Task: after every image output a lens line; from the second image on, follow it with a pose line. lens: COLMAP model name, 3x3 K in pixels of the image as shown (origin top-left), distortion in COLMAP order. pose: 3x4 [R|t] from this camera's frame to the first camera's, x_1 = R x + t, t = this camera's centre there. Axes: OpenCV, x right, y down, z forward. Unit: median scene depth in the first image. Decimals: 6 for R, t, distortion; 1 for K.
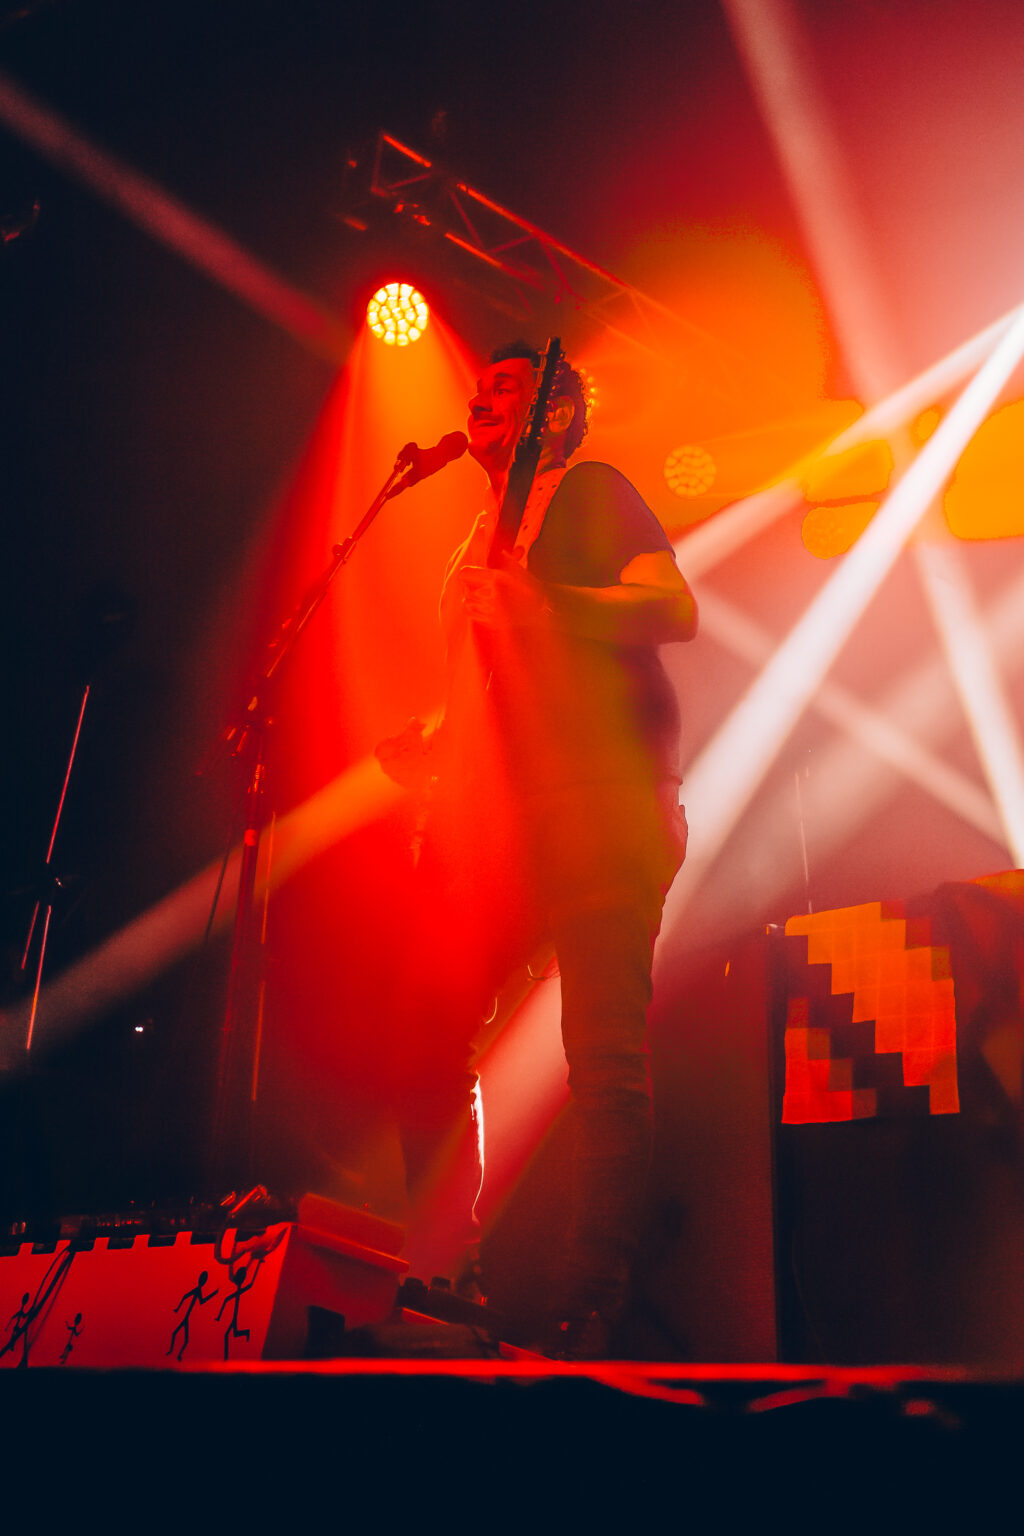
lens RADIAL K [[1640.9, 0, 516.1], [0, 1640.9, 633.2], [0, 0, 1]] dist [-0.006253, 0.036769]
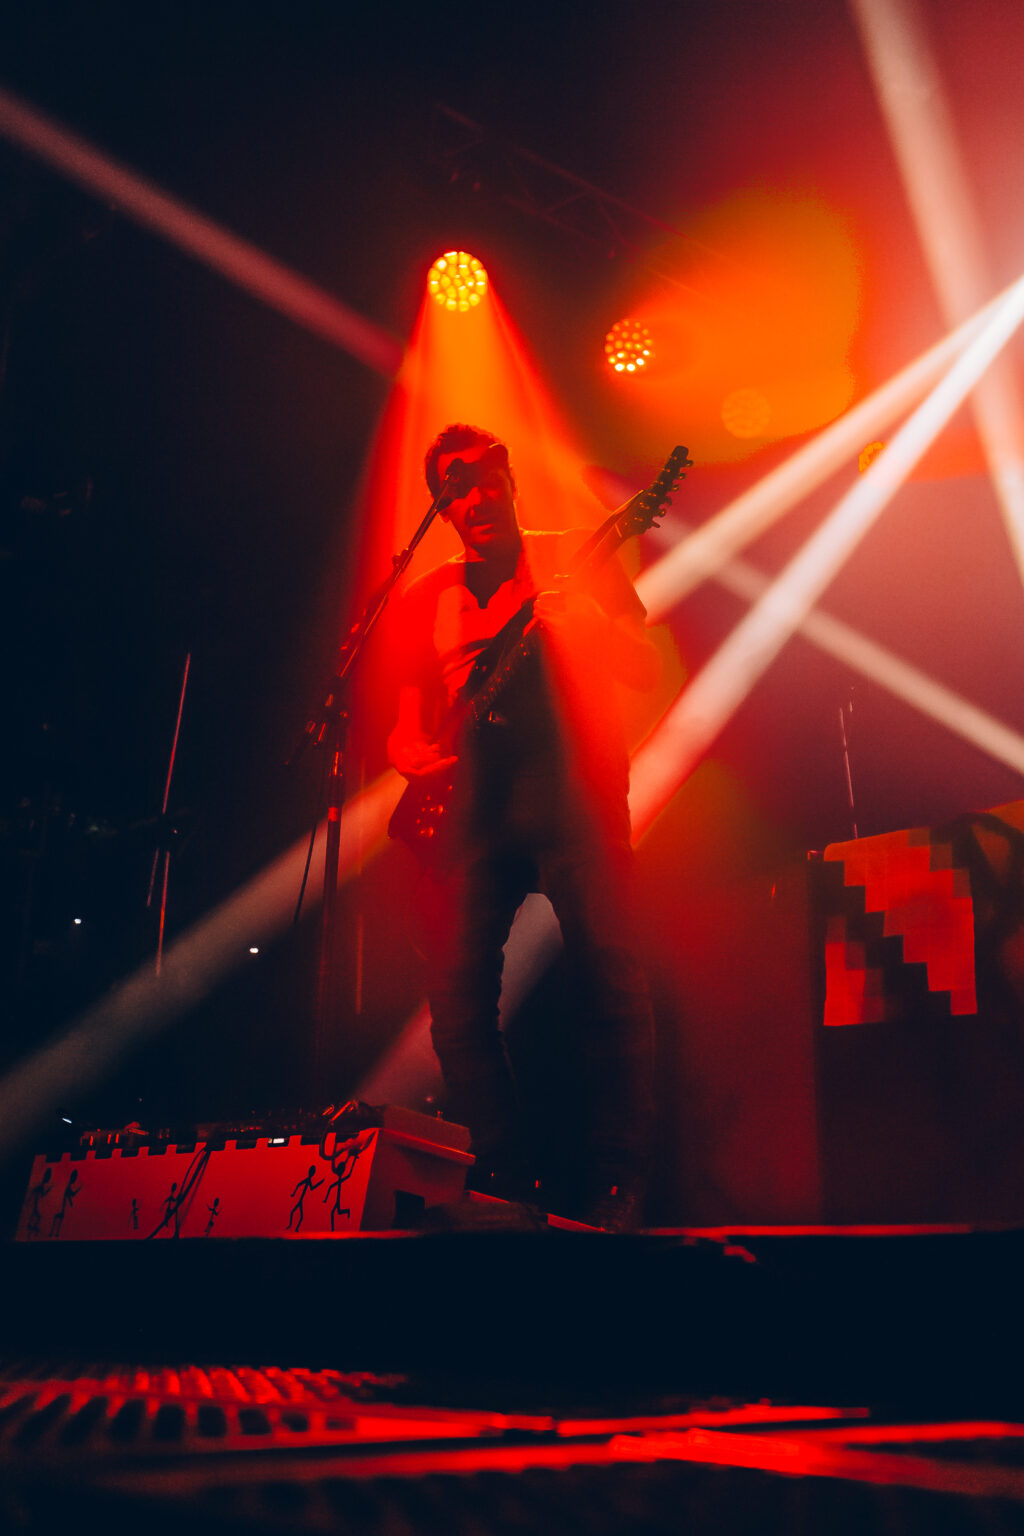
lens RADIAL K [[1557.7, 0, 512.0], [0, 1557.7, 768.0], [0, 0, 1]] dist [-0.038567, 0.003233]
pose [[0.998037, -0.032050, -0.053813, 0.031974], [0.038634, 0.991260, 0.126135, -0.050477], [0.049300, -0.127967, 0.990552, -0.116482]]
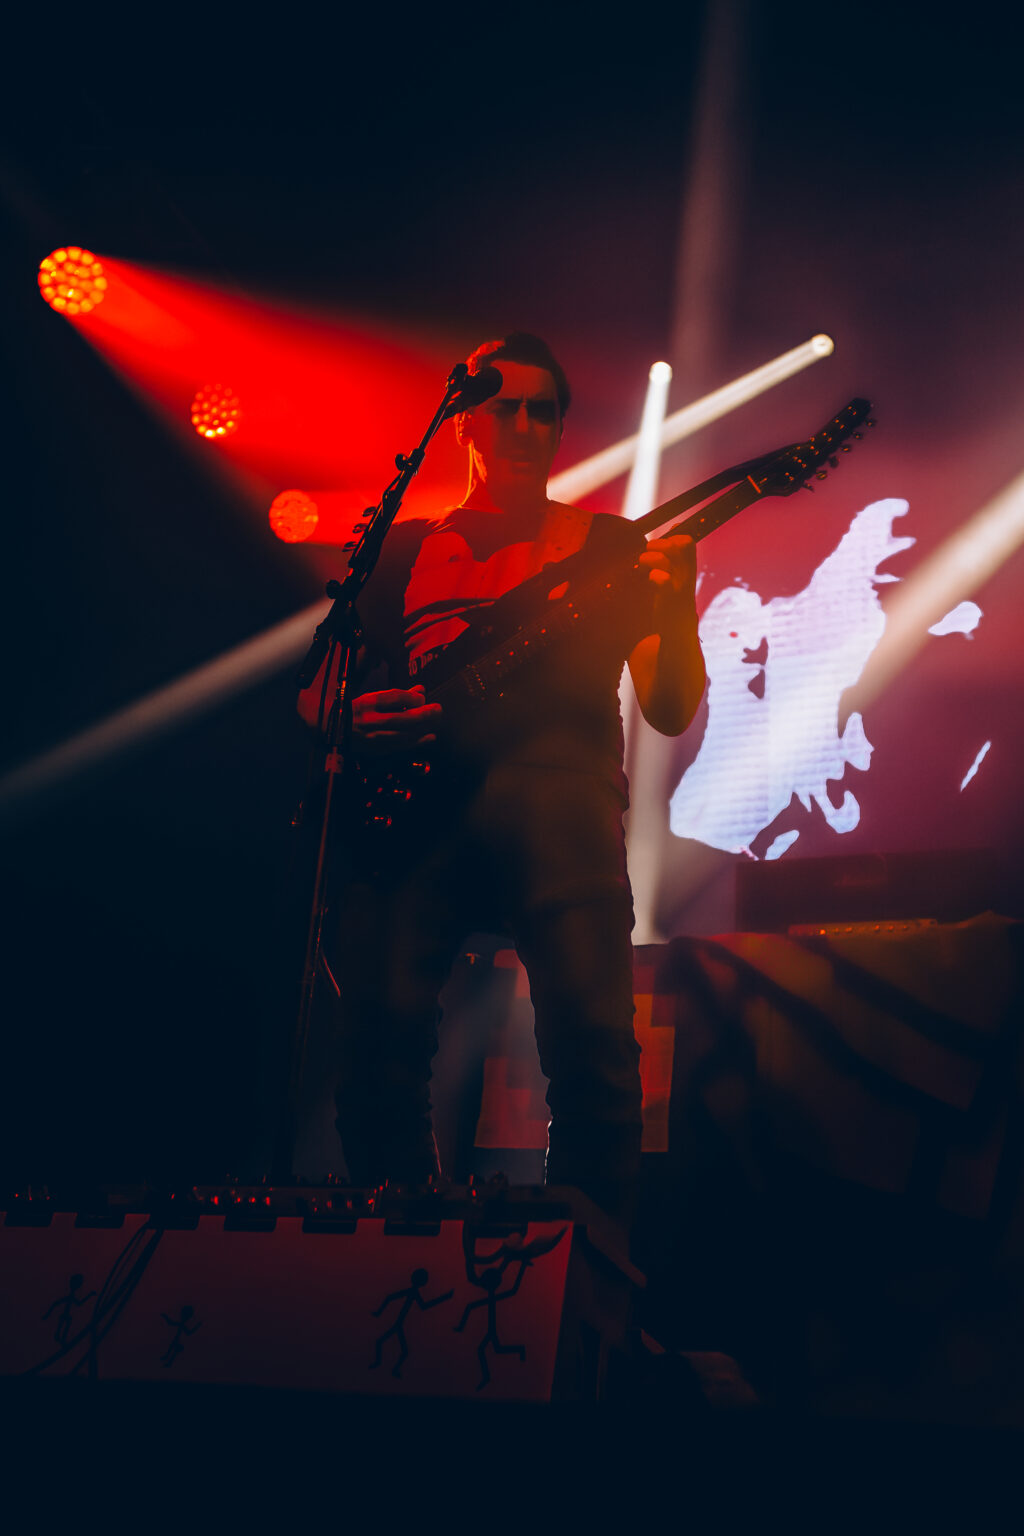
lens RADIAL K [[1557.7, 0, 512.0], [0, 1557.7, 768.0], [0, 0, 1]] dist [-0.038567, 0.003233]
pose [[0.938668, 0.165034, 0.302764, -0.366147], [-0.180623, 0.983259, 0.024026, 0.105599], [-0.293730, -0.077238, 0.952763, 0.245793]]
